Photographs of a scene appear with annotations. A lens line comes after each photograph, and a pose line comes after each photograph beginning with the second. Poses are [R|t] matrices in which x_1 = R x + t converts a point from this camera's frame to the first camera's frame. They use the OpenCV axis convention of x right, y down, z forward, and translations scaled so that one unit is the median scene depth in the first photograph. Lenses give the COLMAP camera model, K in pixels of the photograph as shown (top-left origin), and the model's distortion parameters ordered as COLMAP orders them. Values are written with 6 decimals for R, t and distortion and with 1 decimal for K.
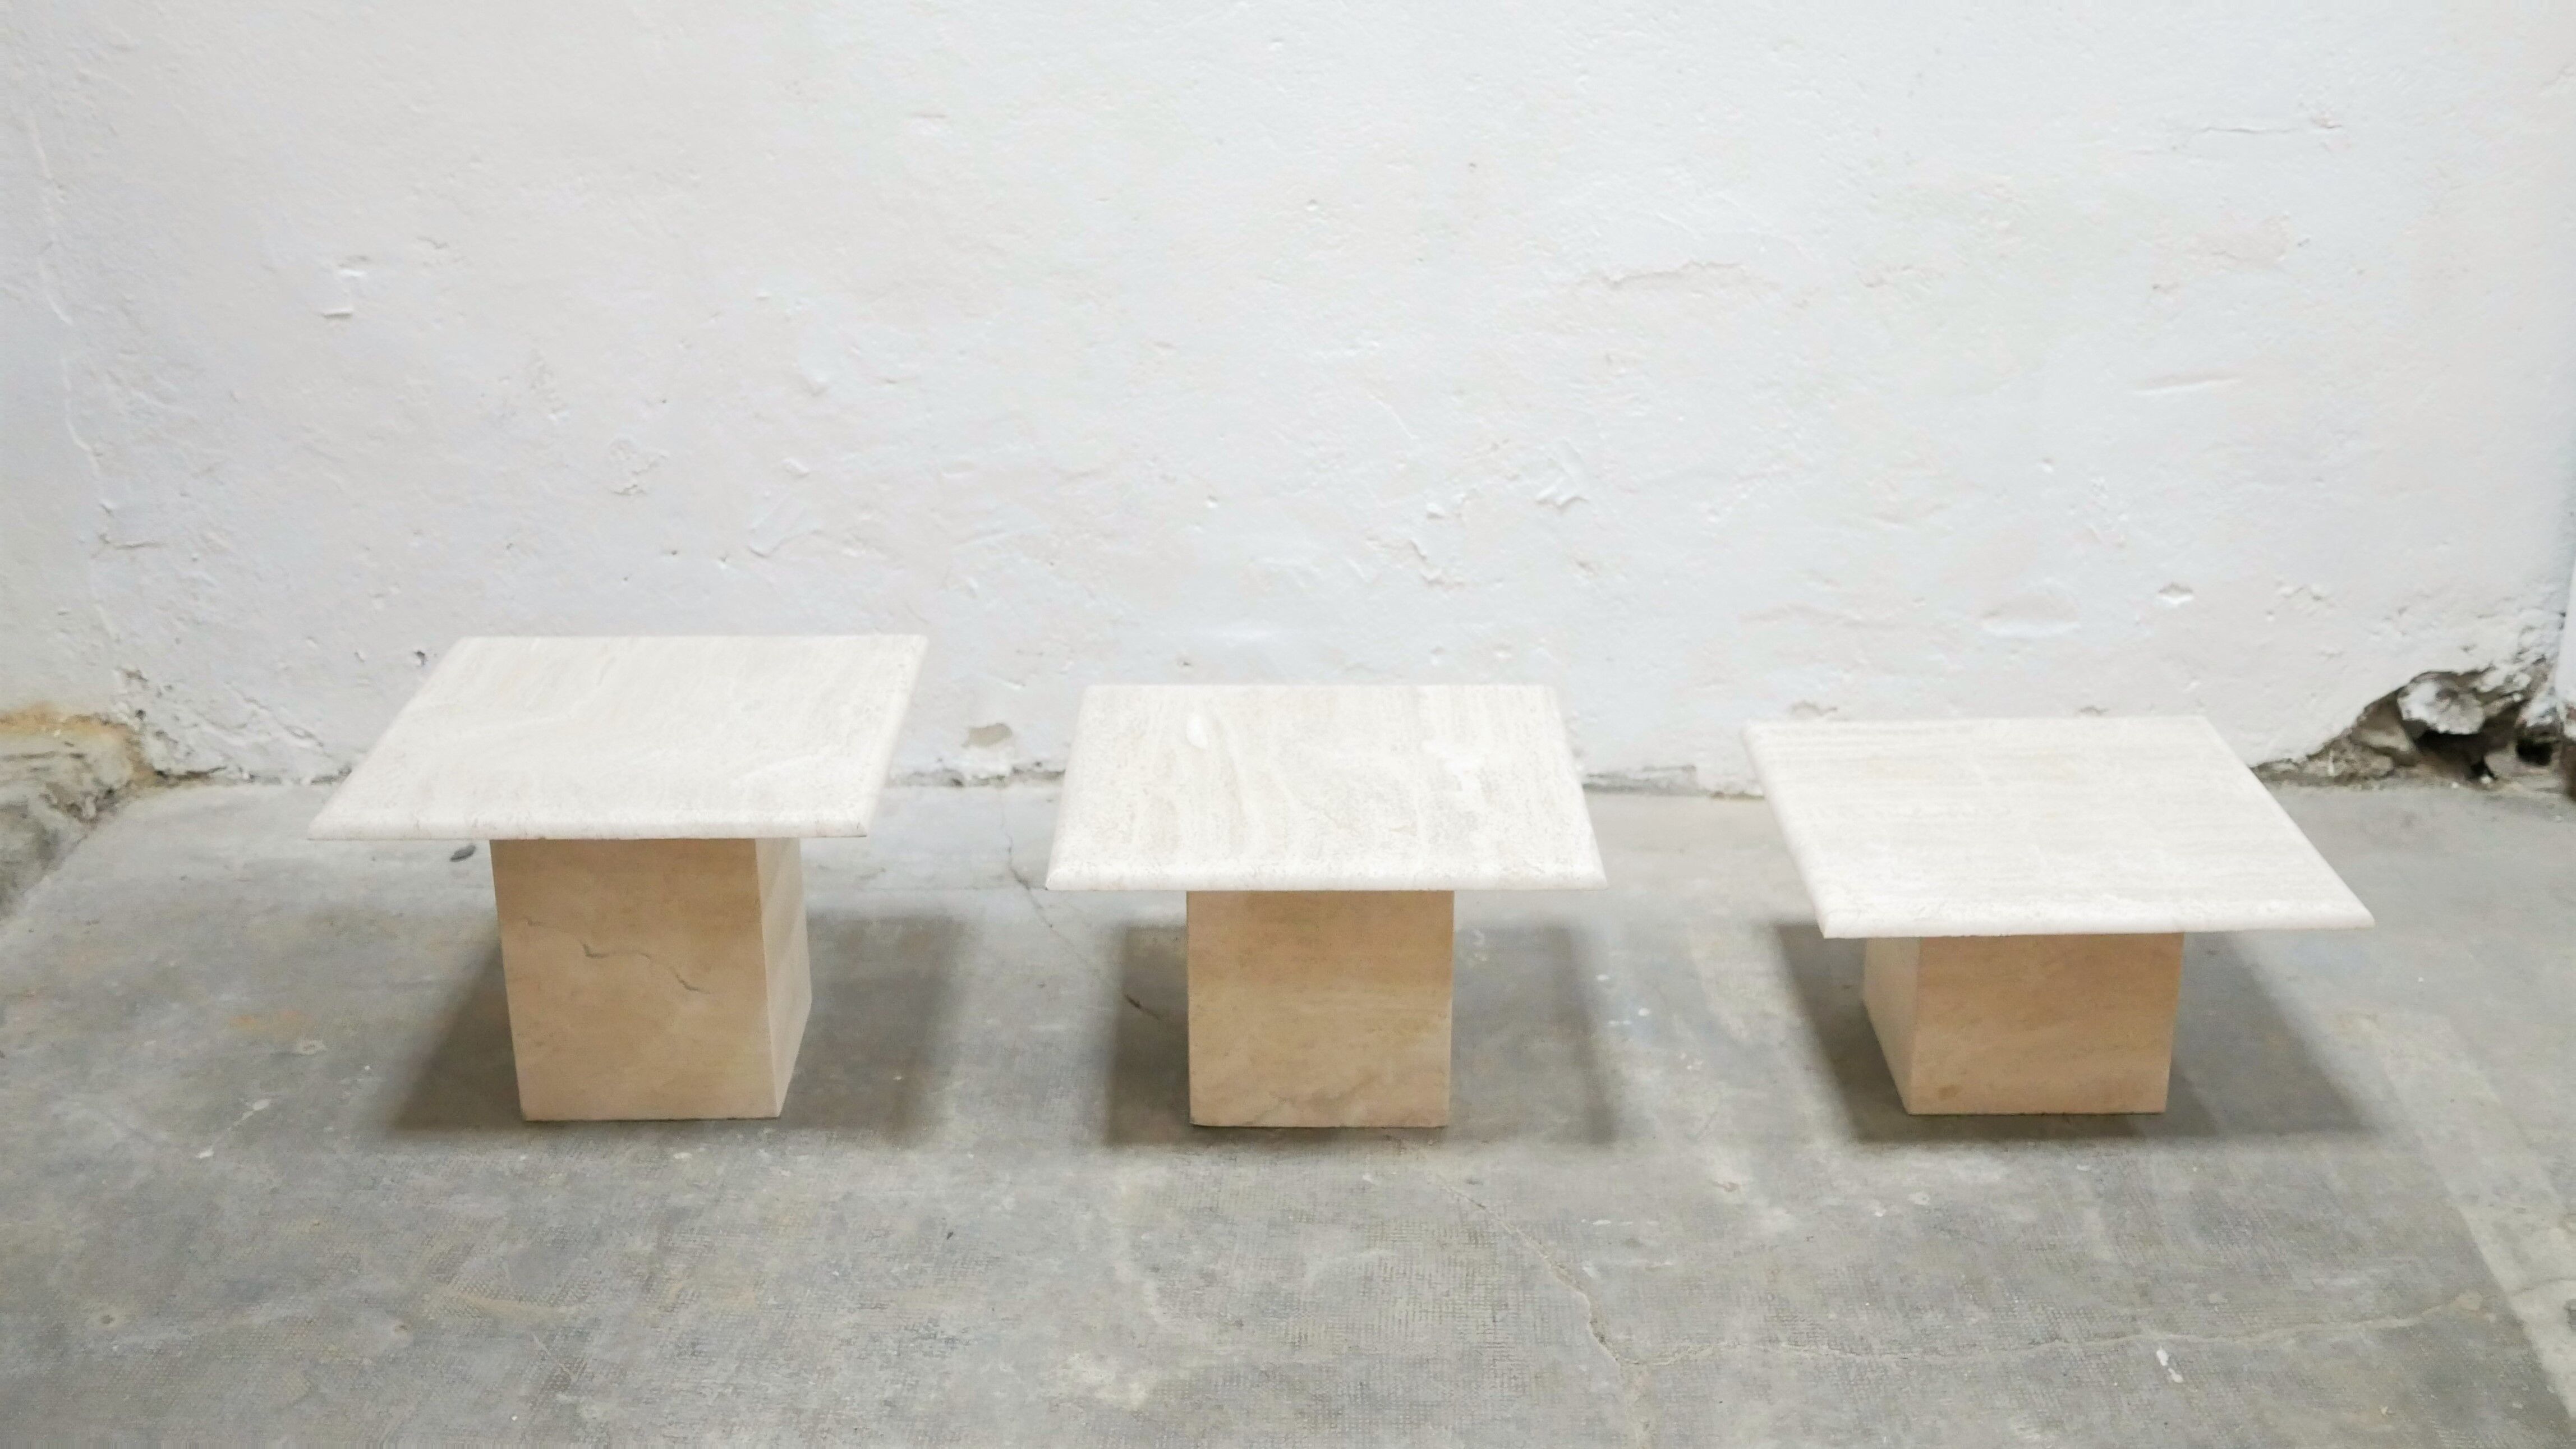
lens RADIAL K [[2911.4, 0, 1299.0], [0, 2911.4, 712.1], [0, 0, 1]] dist [-0.023517, 0.000000]
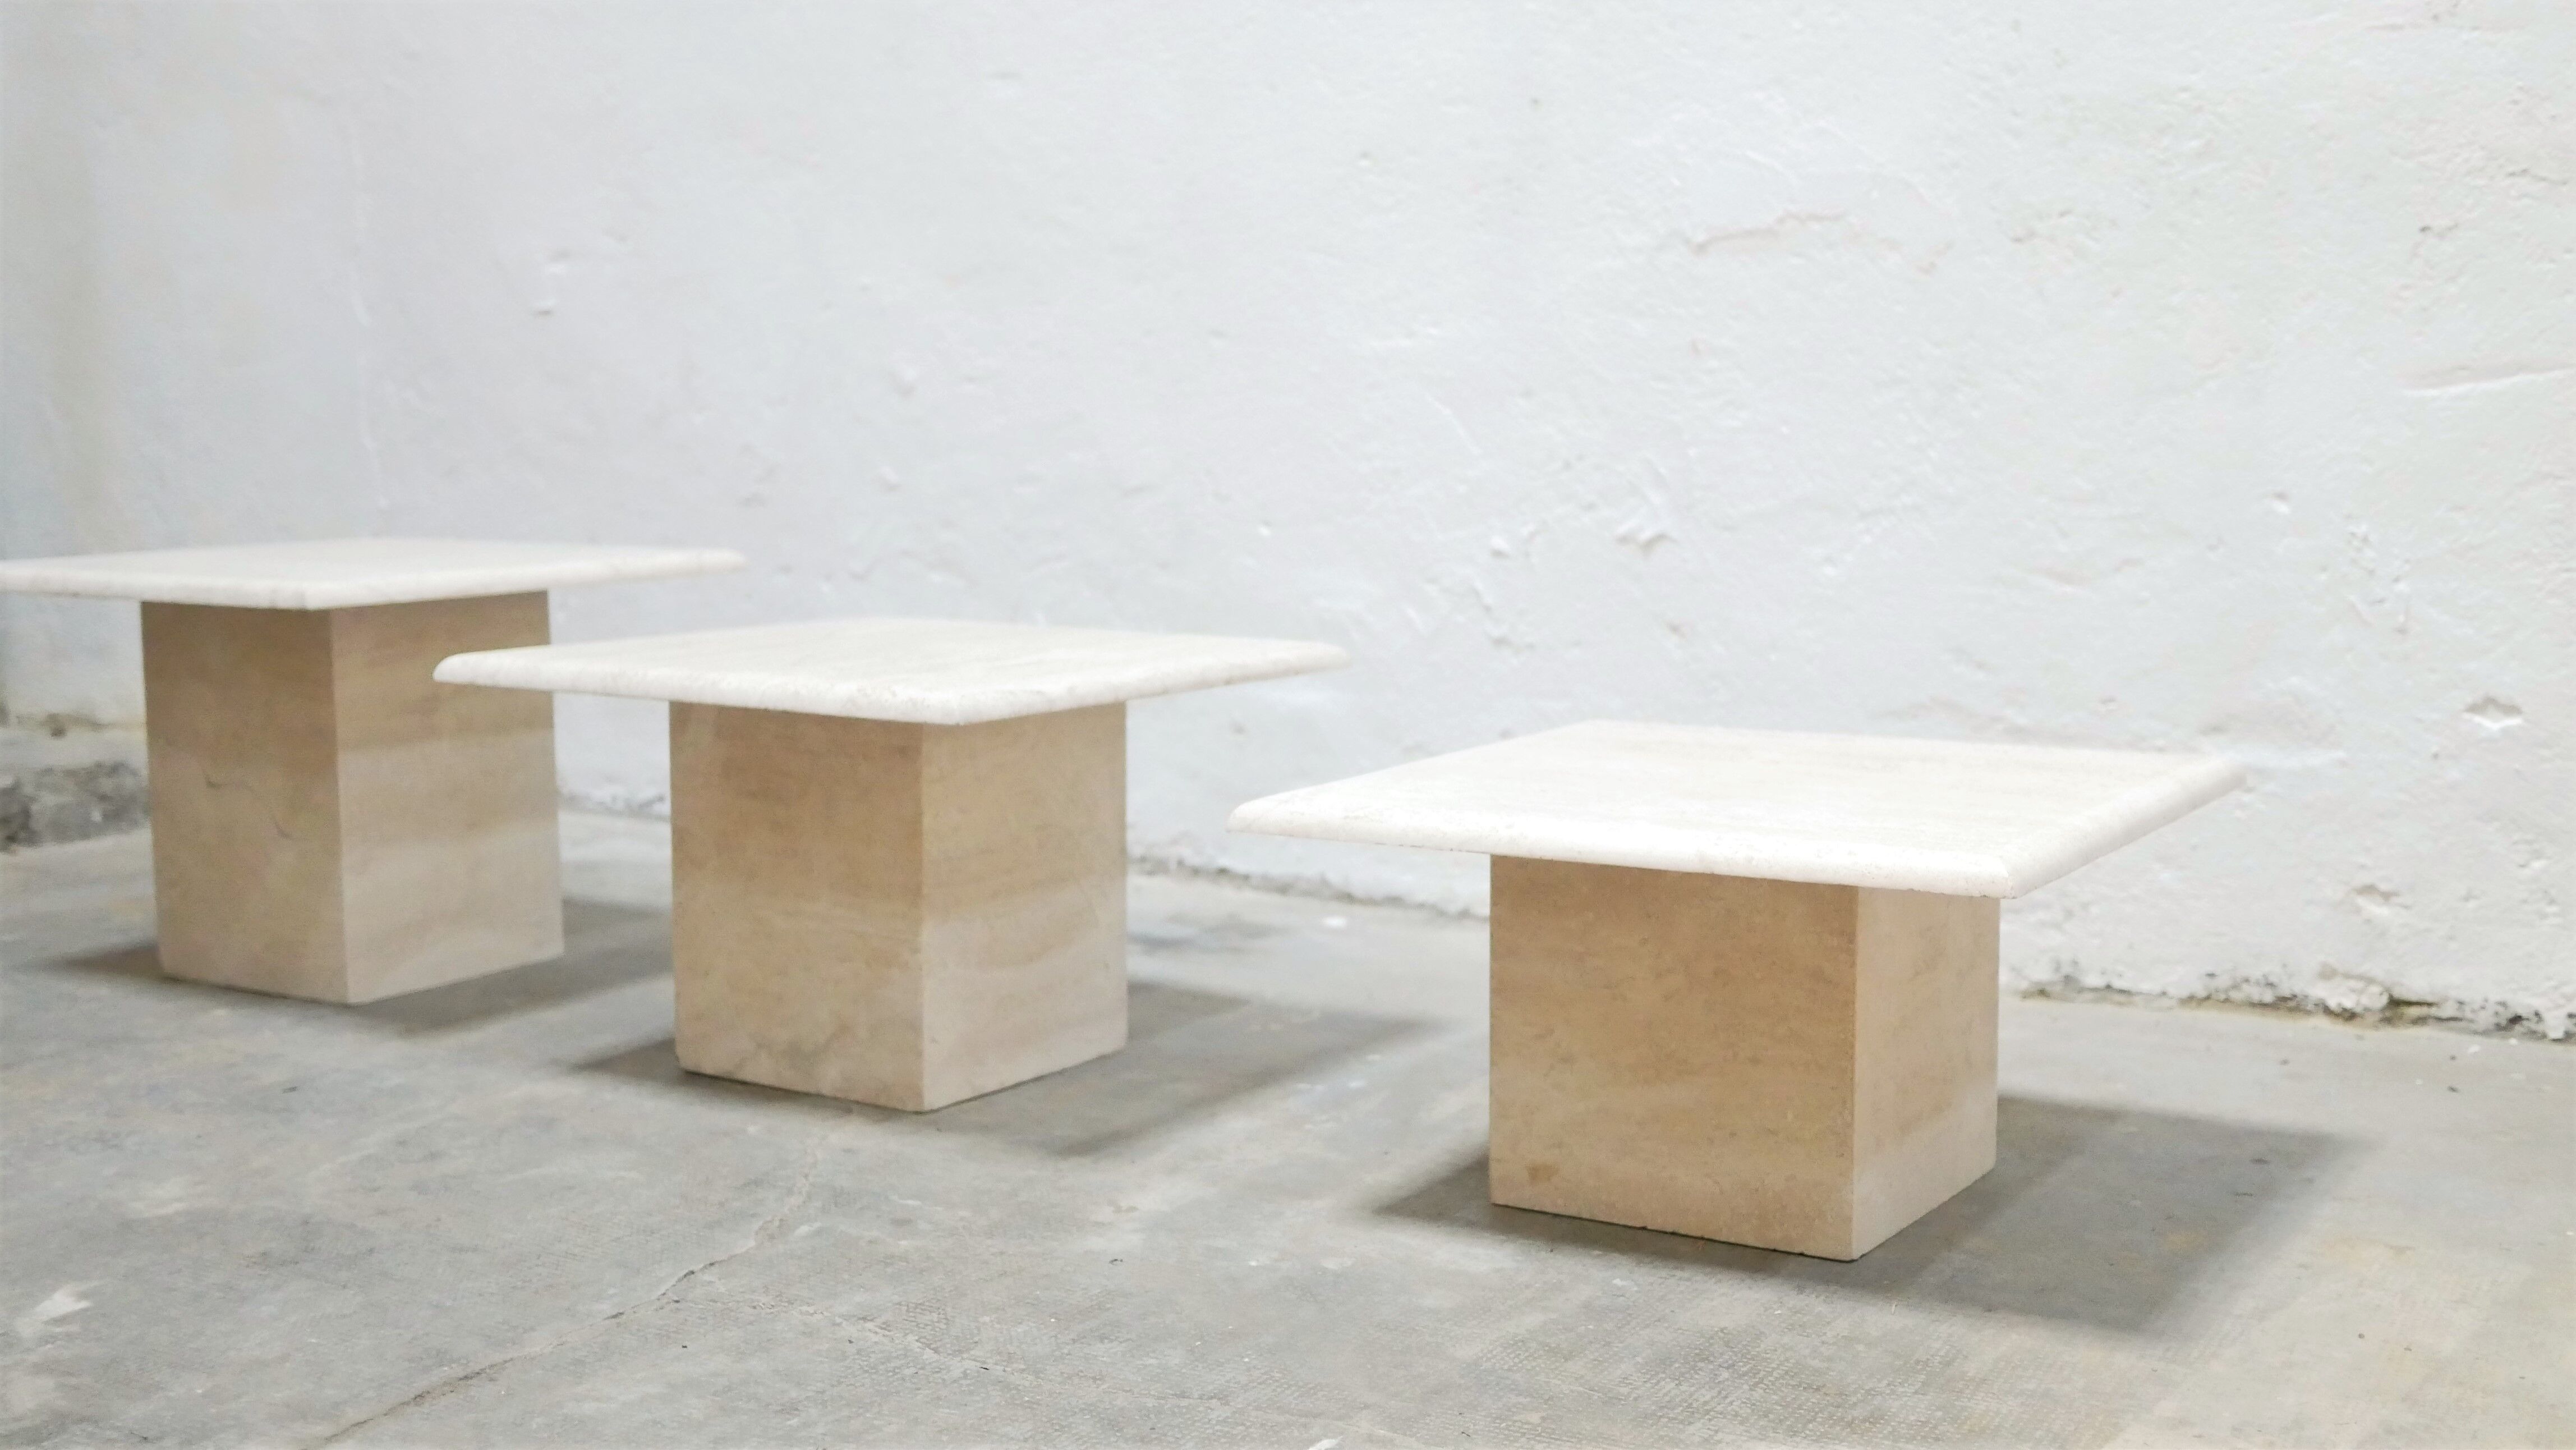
lens RADIAL K [[2911.8, 0, 1287.6], [0, 2911.8, 717.9], [0, 0, 1]] dist [-0.023517, 0.000000]
pose [[0.840793, 0.063143, -0.537662, 0.453800], [-0.192435, 0.963169, -0.187814, 0.144234], [0.506001, 0.261378, 0.821976, 0.350108]]
